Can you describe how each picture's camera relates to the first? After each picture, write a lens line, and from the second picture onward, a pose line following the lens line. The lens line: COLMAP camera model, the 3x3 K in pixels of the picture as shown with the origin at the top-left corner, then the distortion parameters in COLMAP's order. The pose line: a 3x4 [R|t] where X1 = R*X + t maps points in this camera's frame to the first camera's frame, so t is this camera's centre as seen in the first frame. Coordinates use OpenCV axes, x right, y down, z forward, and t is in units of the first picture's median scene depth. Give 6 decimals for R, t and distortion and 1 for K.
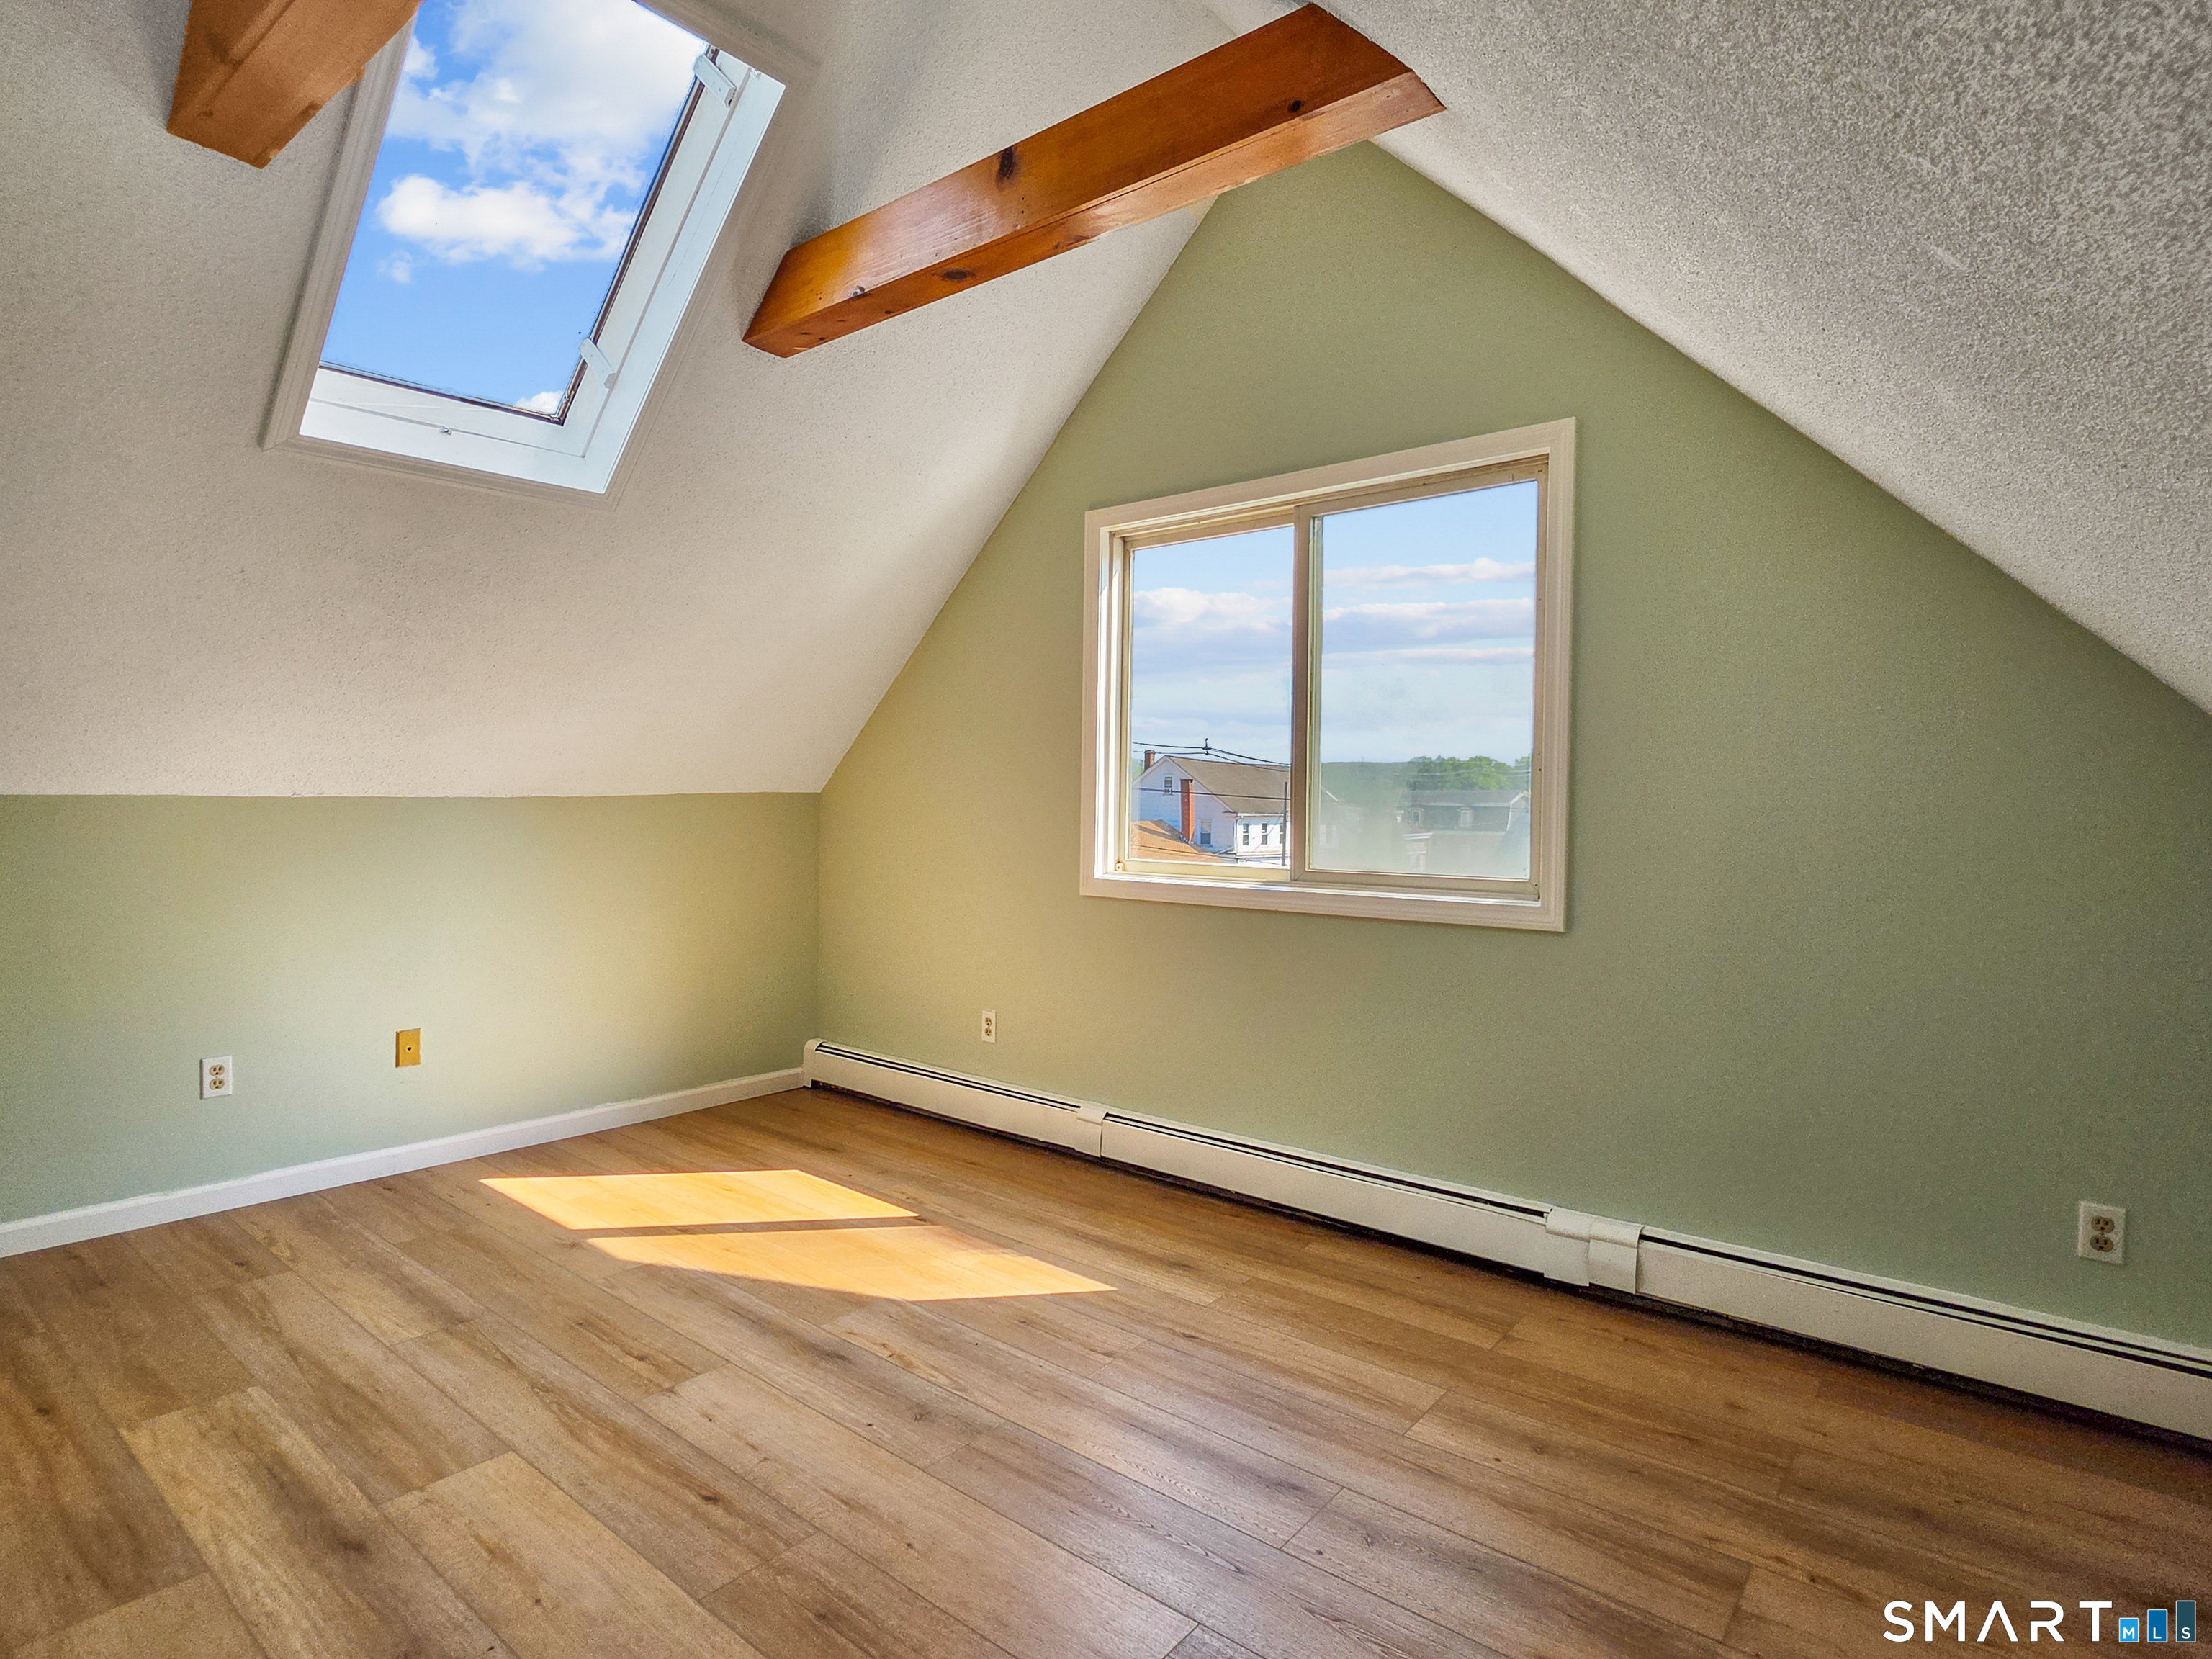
lens RADIAL K [[1154.0, 0, 1100.9], [0, 1154.0, 809.5], [0, 0, 1]] dist [-0.004400, 0.000181]
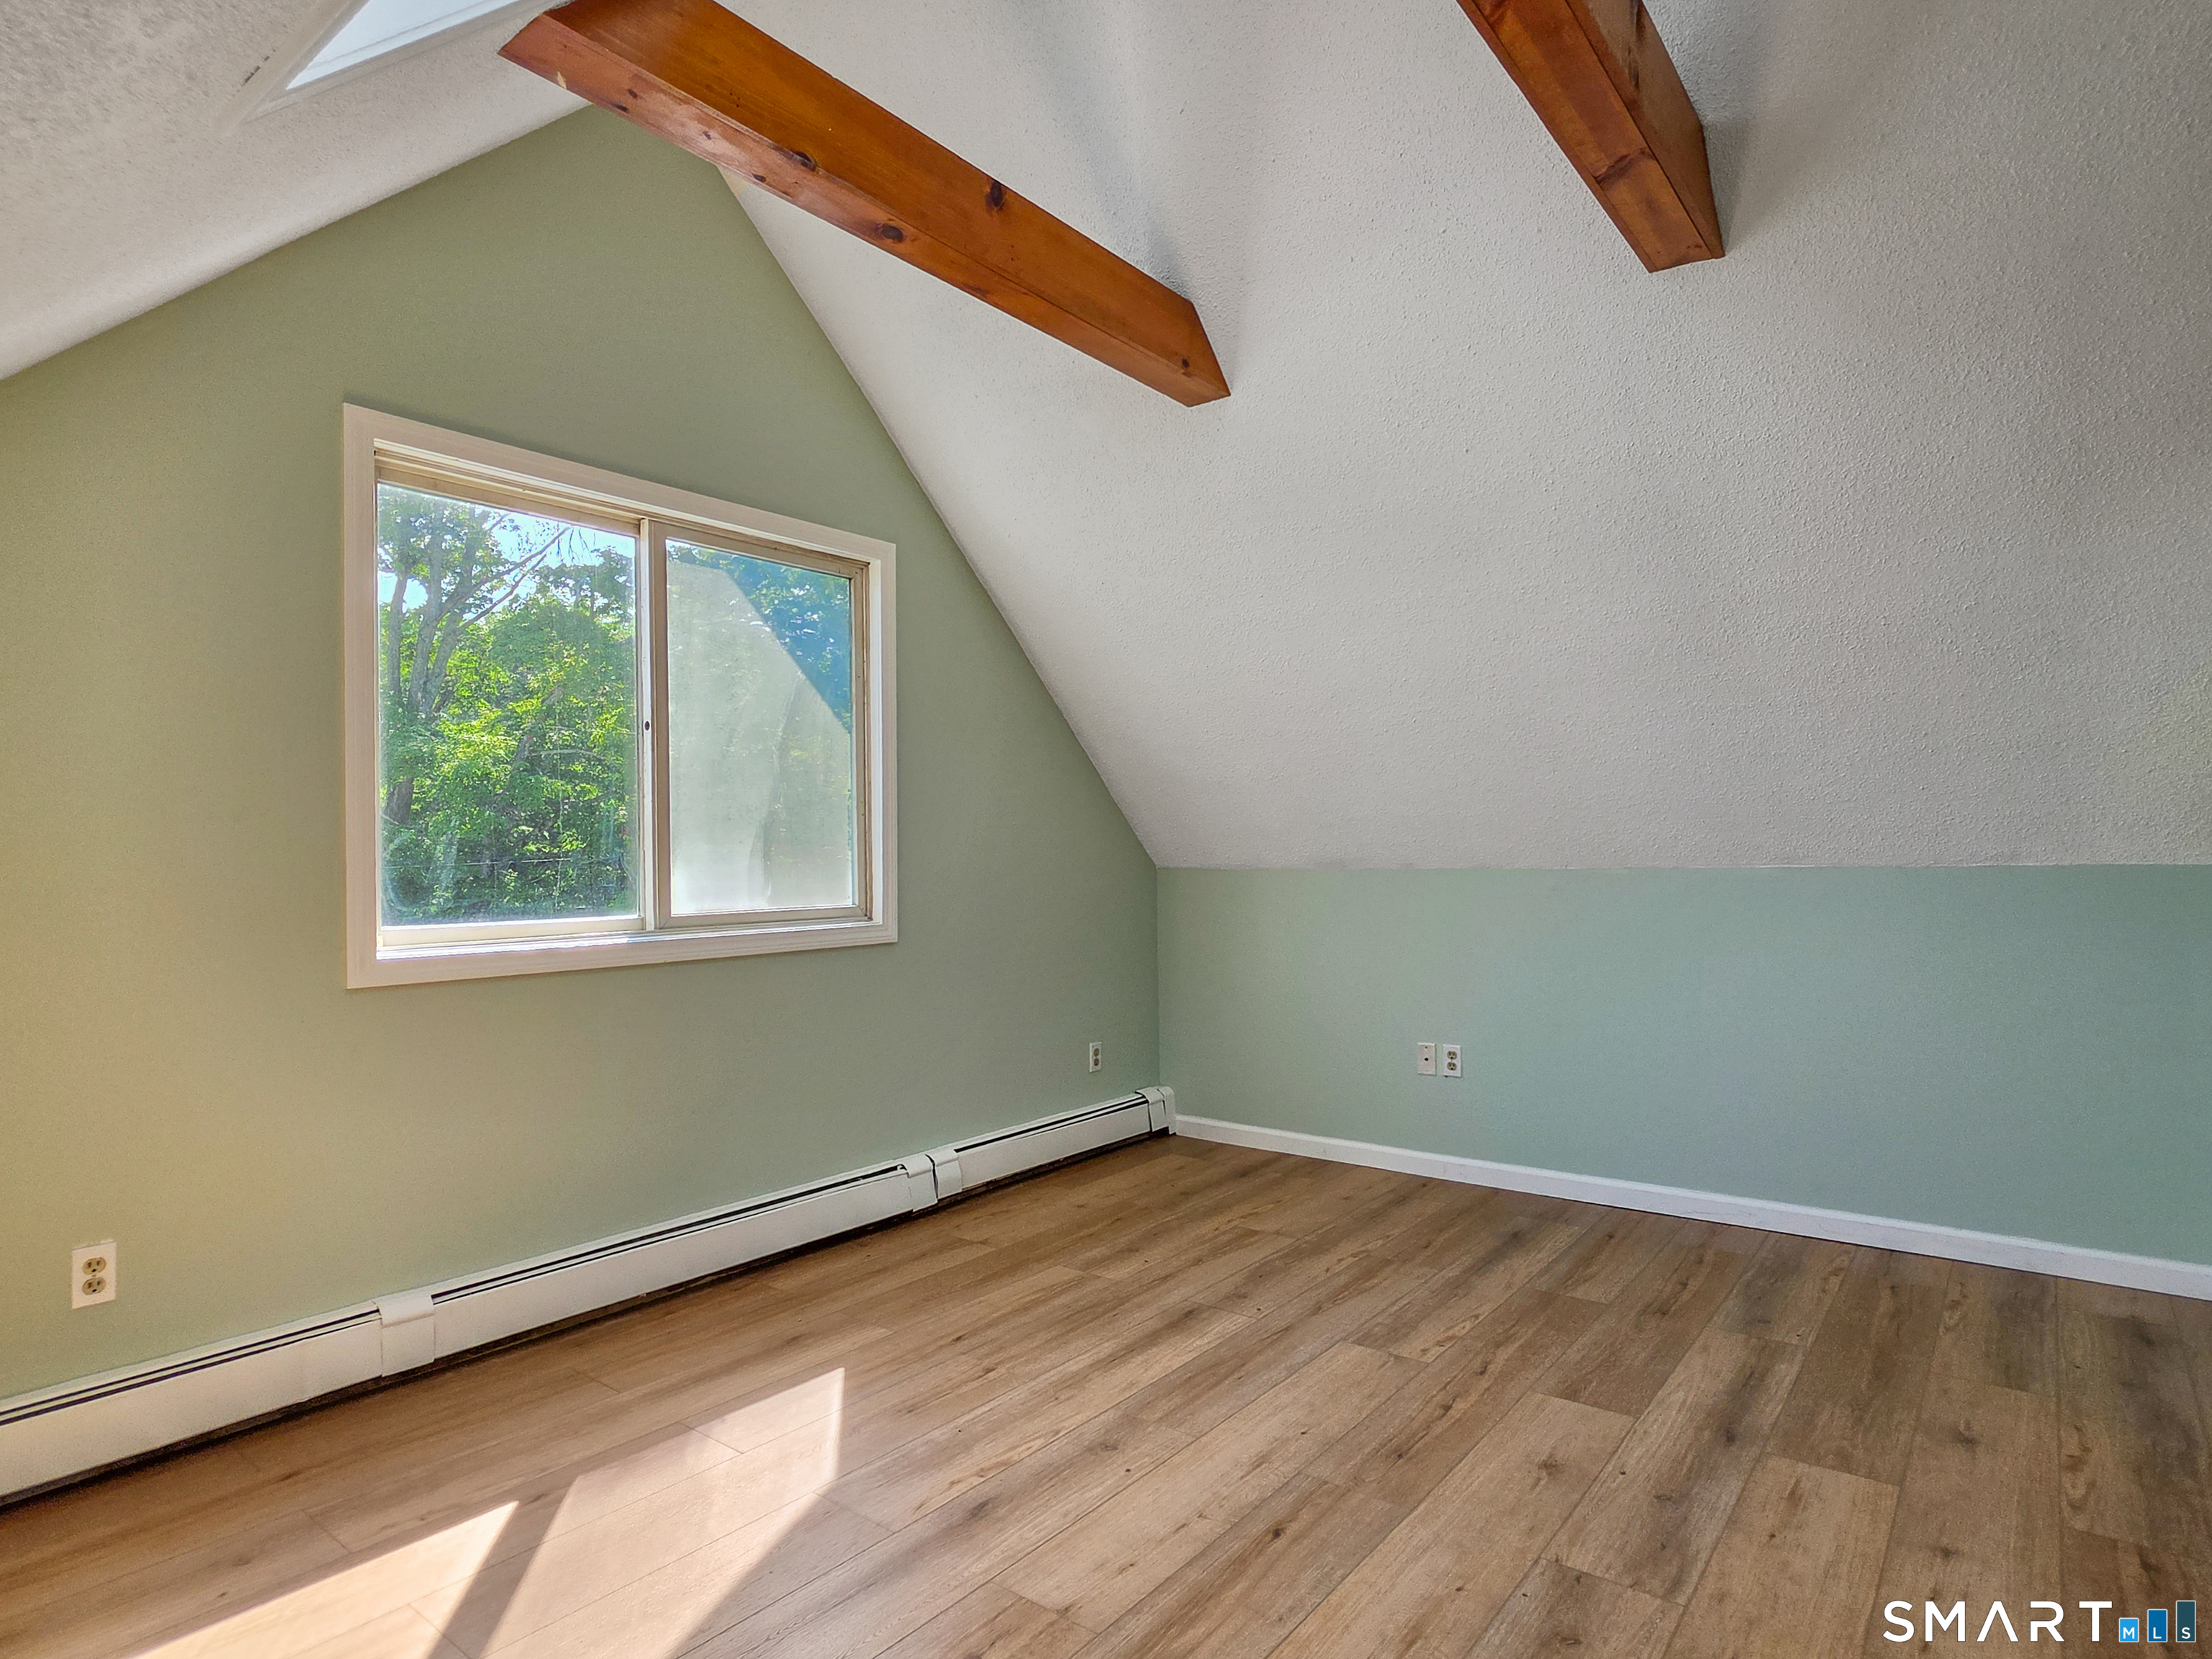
lens RADIAL K [[1200.2, 0, 1106.0], [0, 1200.2, 829.5], [0, 0, 1]] dist [-0.002957, 0.000211]
pose [[-0.012310, 0.011480, 0.999858, -1.031407], [0.019072, 0.999755, -0.011244, 0.000338], [-0.999742, 0.018931, -0.012526, 0.859445]]
